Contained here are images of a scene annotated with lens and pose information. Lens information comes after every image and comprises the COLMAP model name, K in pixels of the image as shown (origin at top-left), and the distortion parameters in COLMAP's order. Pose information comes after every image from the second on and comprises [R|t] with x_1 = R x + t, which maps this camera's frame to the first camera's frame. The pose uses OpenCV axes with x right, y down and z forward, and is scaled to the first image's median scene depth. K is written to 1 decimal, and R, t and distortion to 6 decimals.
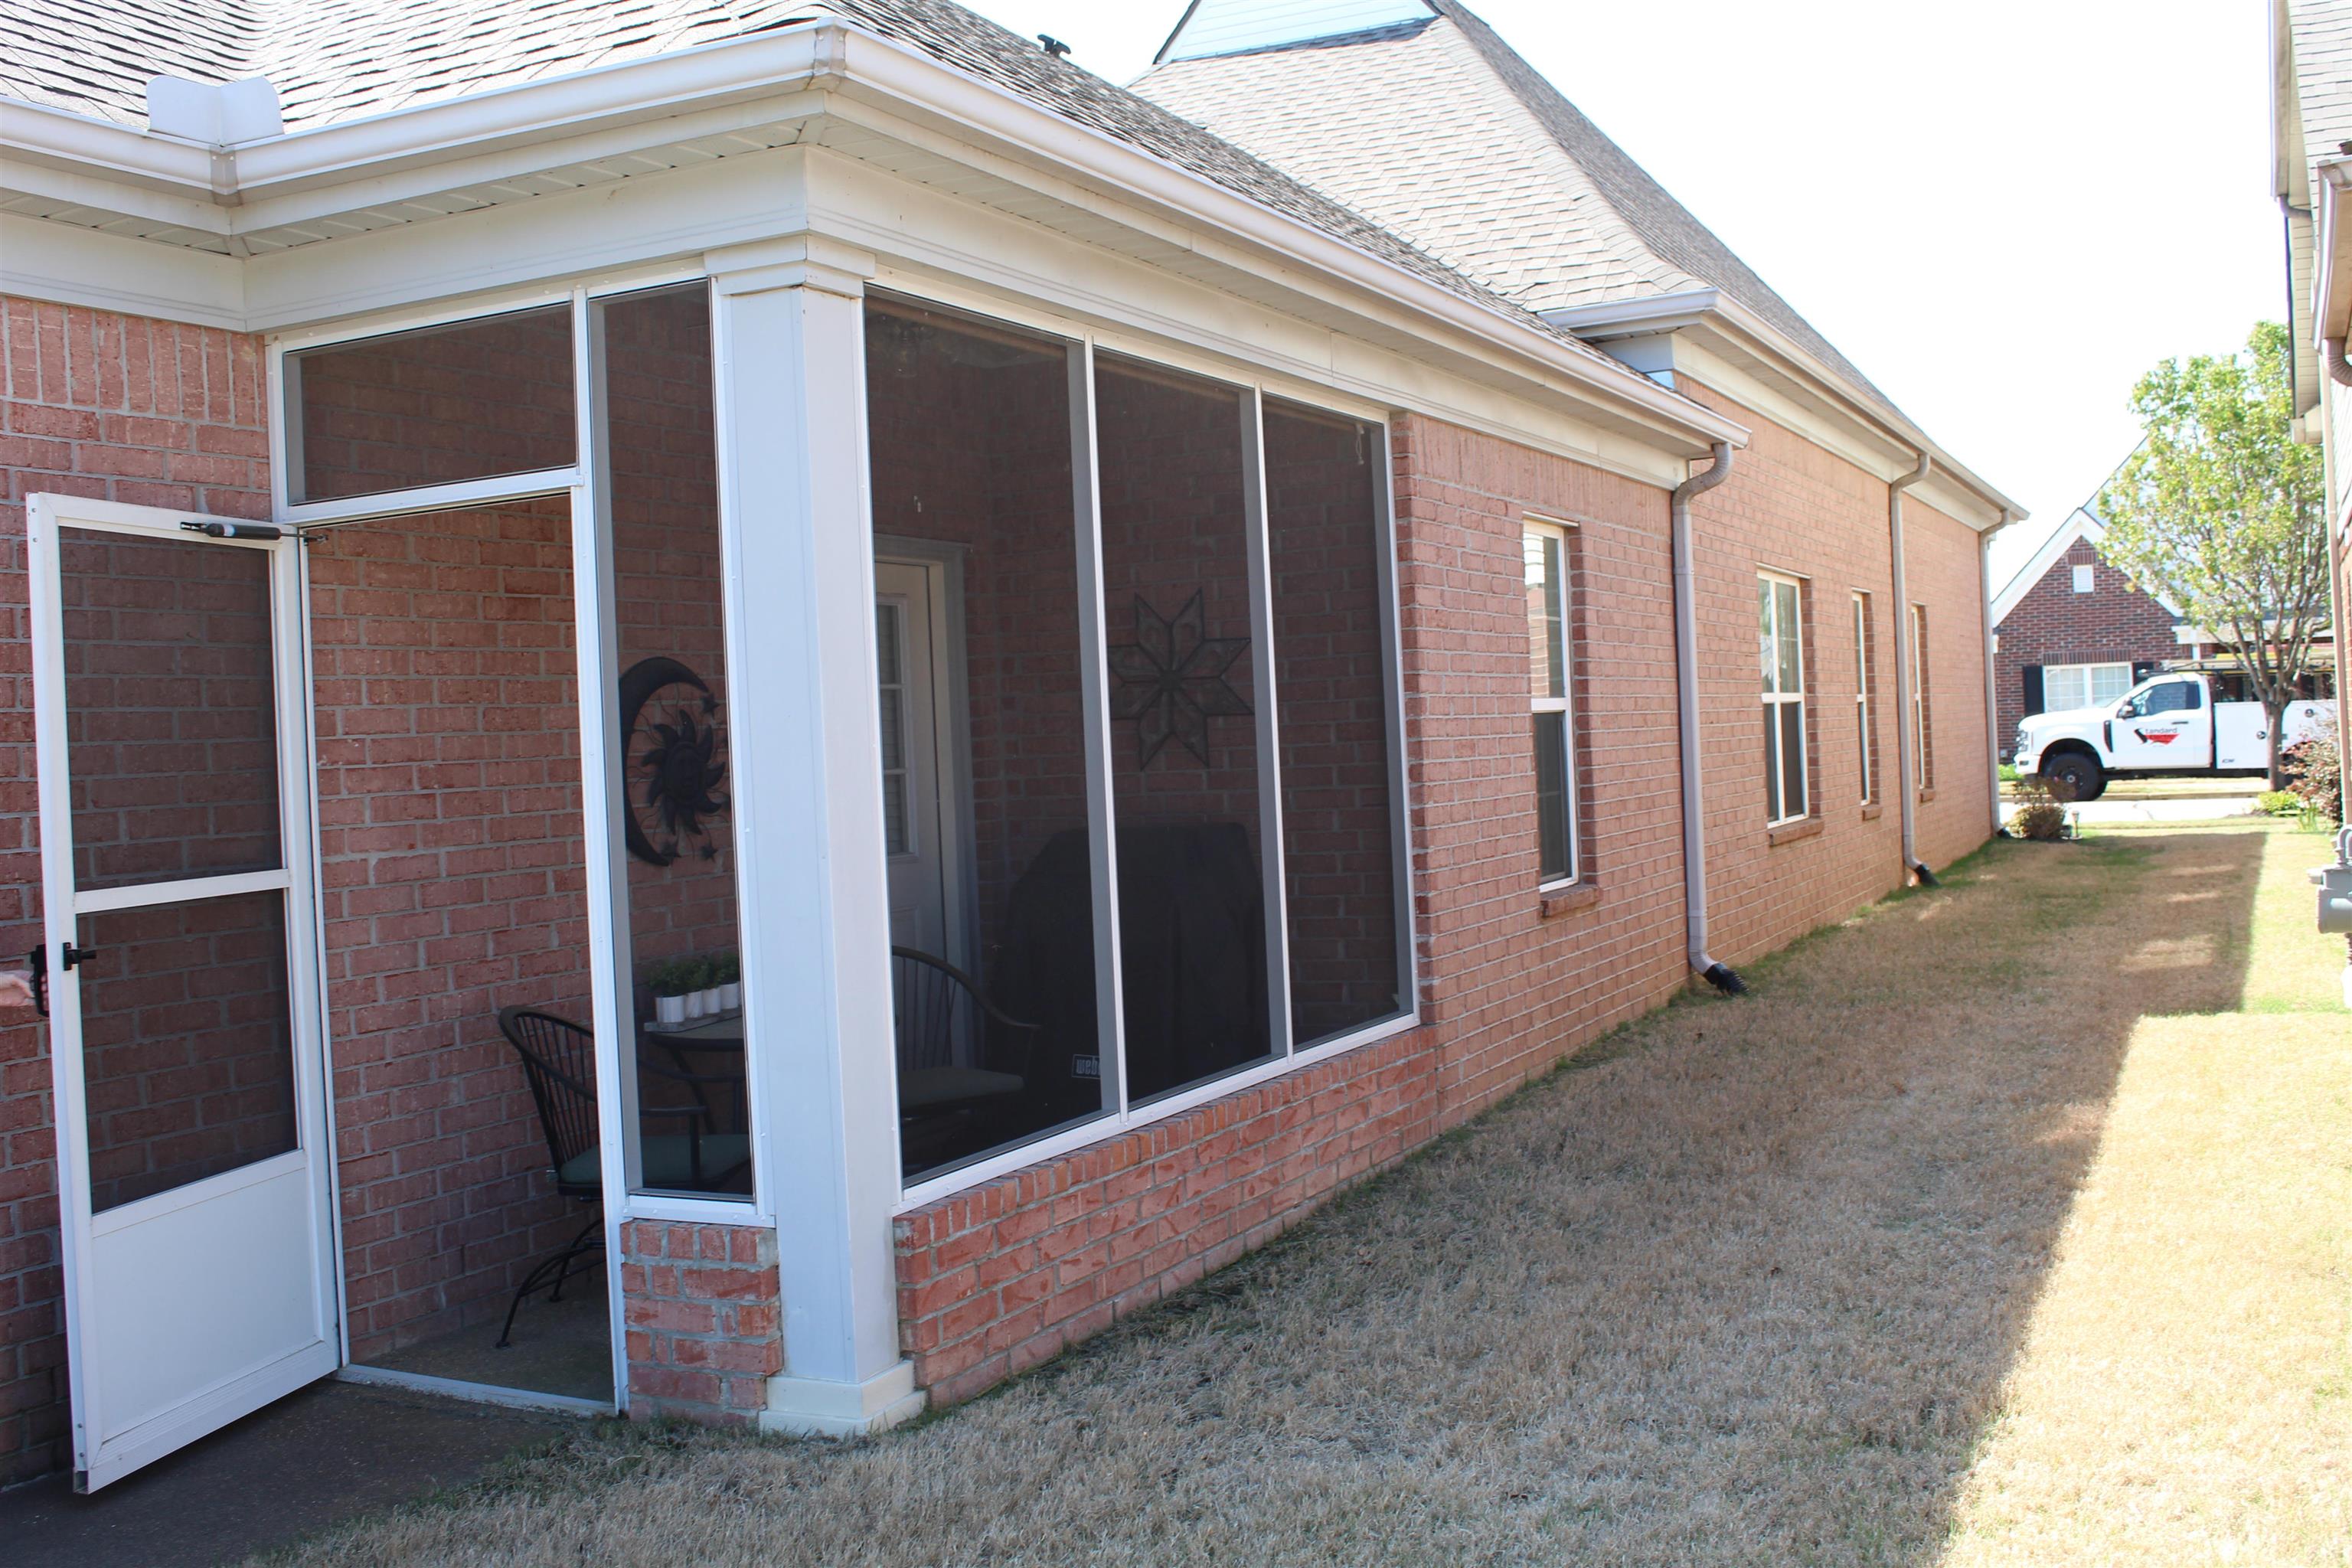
lens RADIAL K [[2132.0, 0, 1296.3], [0, 2132.0, 782.5], [0, 0, 1]] dist [-0.181671, 0.184482]
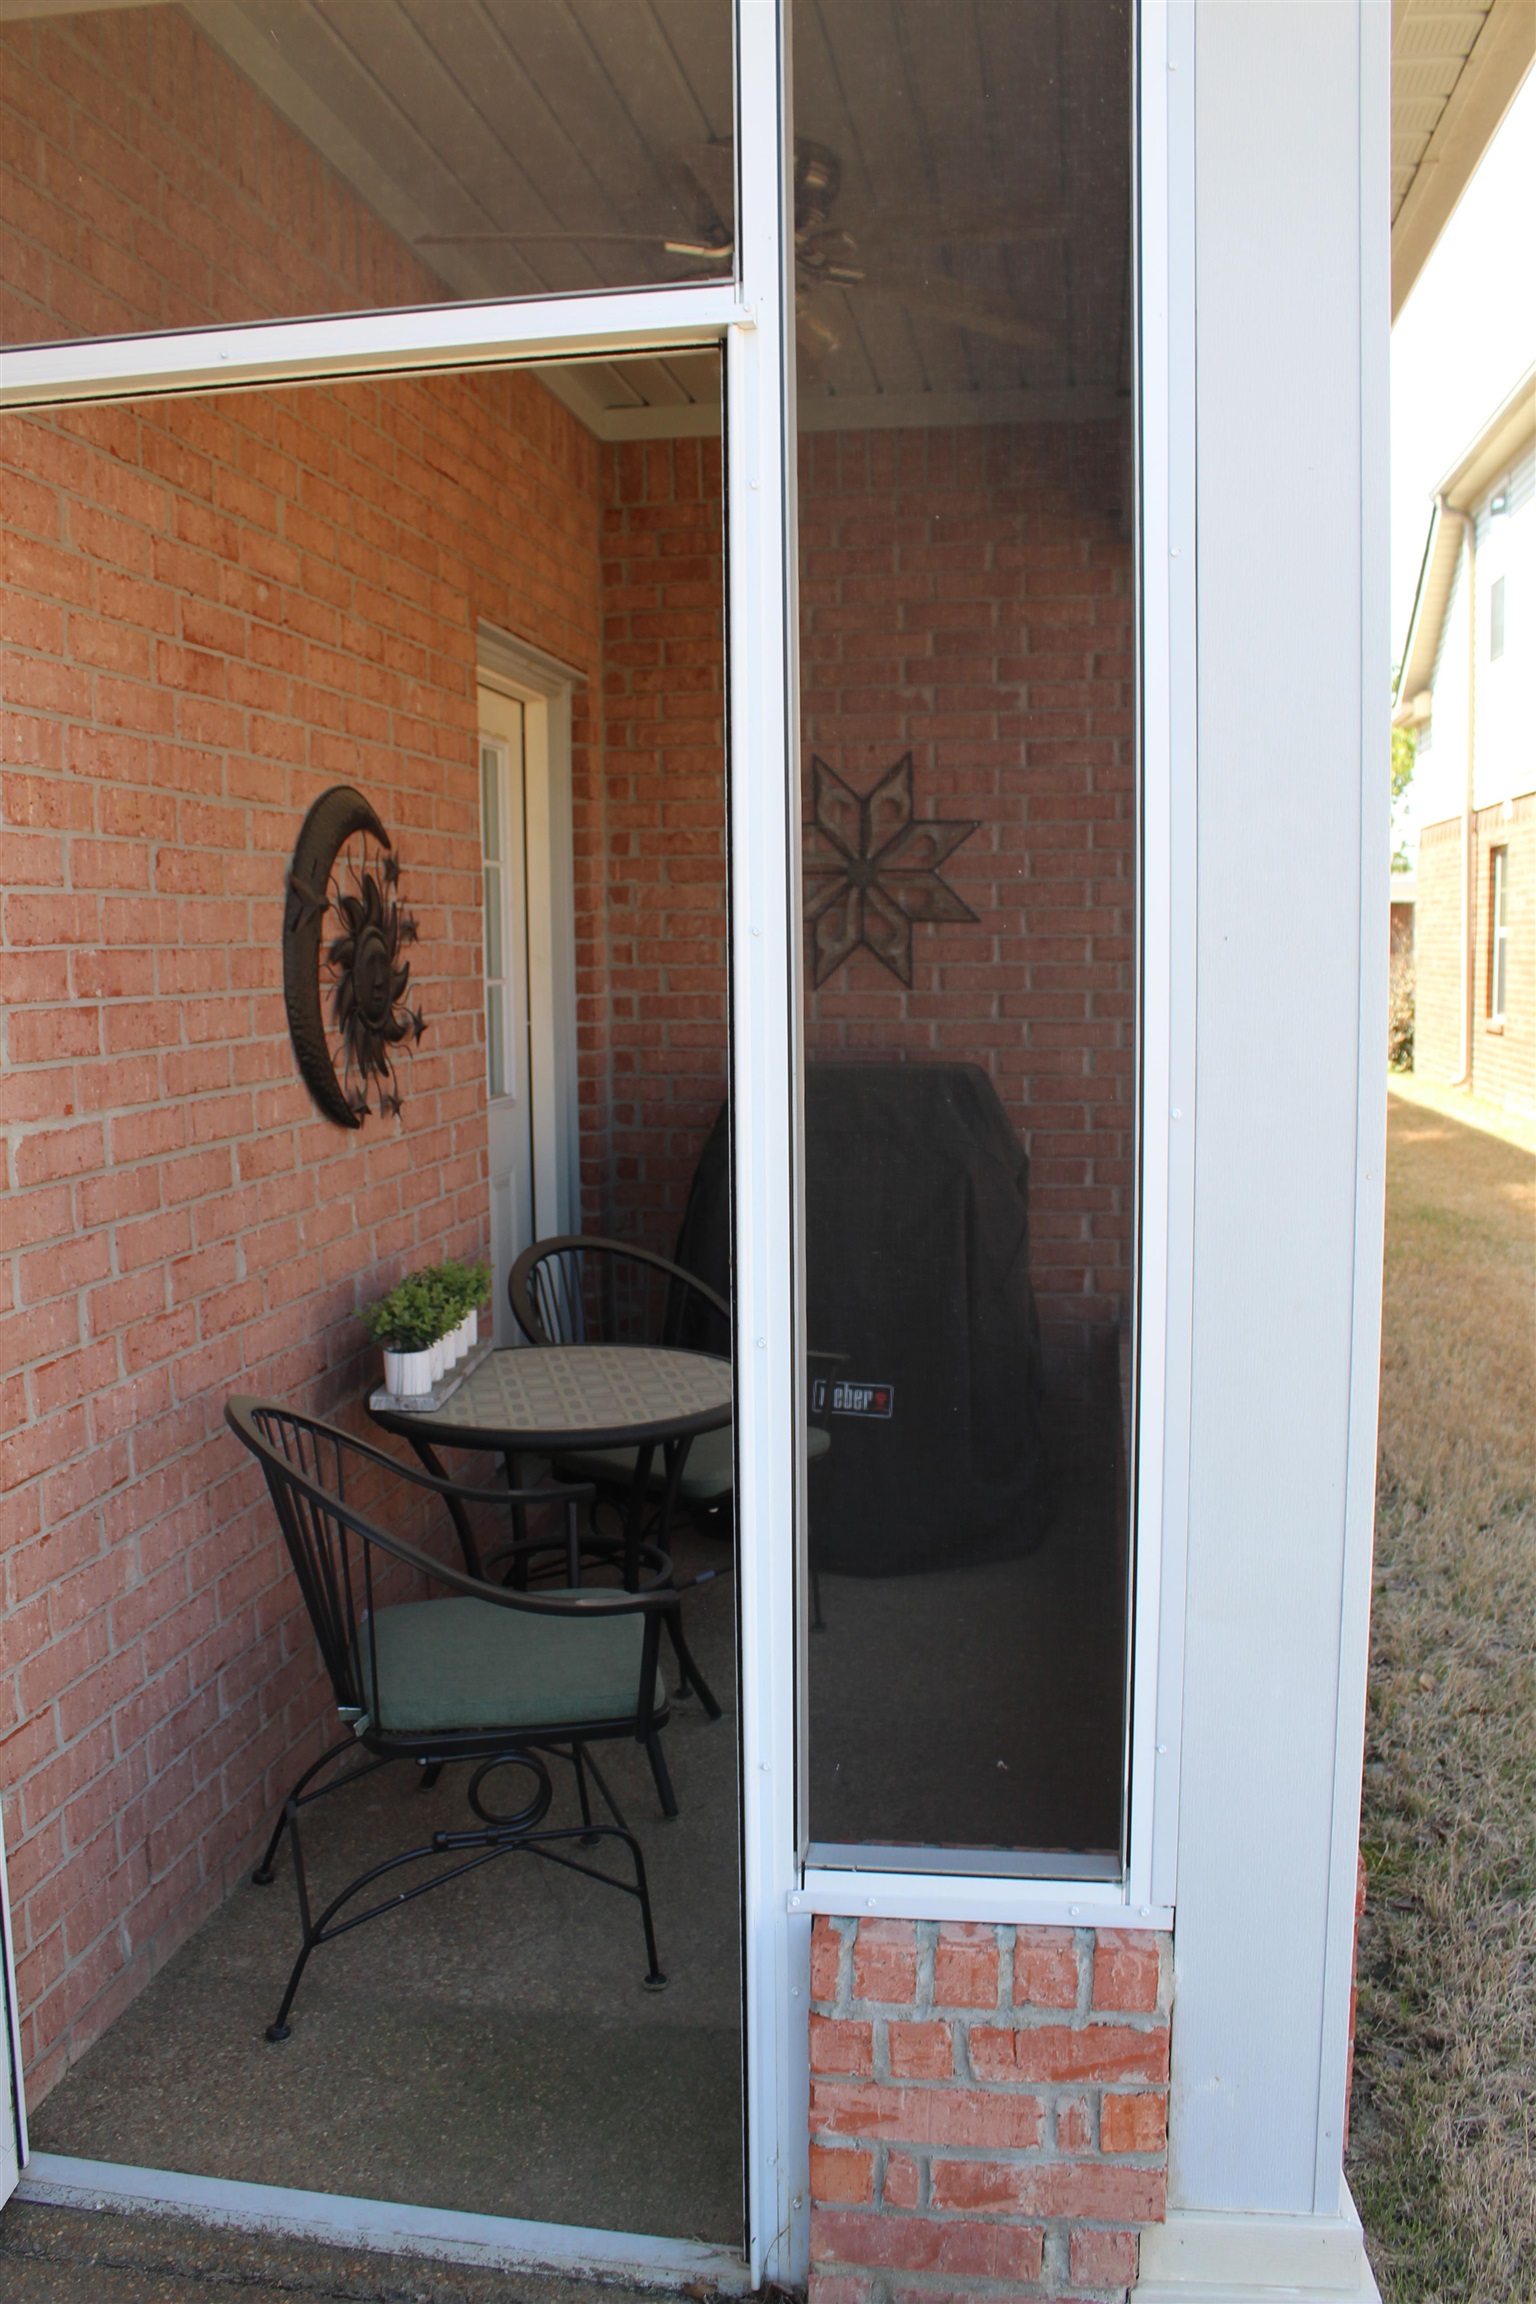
lens RADIAL K [[1884.8, 0, 782.3], [0, 1884.8, 1160.1], [0, 0, 1]] dist [-0.173795, 0.145732]
pose [[0.970214, 0.007553, 0.242132, -0.354326], [-0.027822, 0.996374, 0.080402, 0.001718], [-0.240647, -0.084744, 0.966906, 0.502299]]
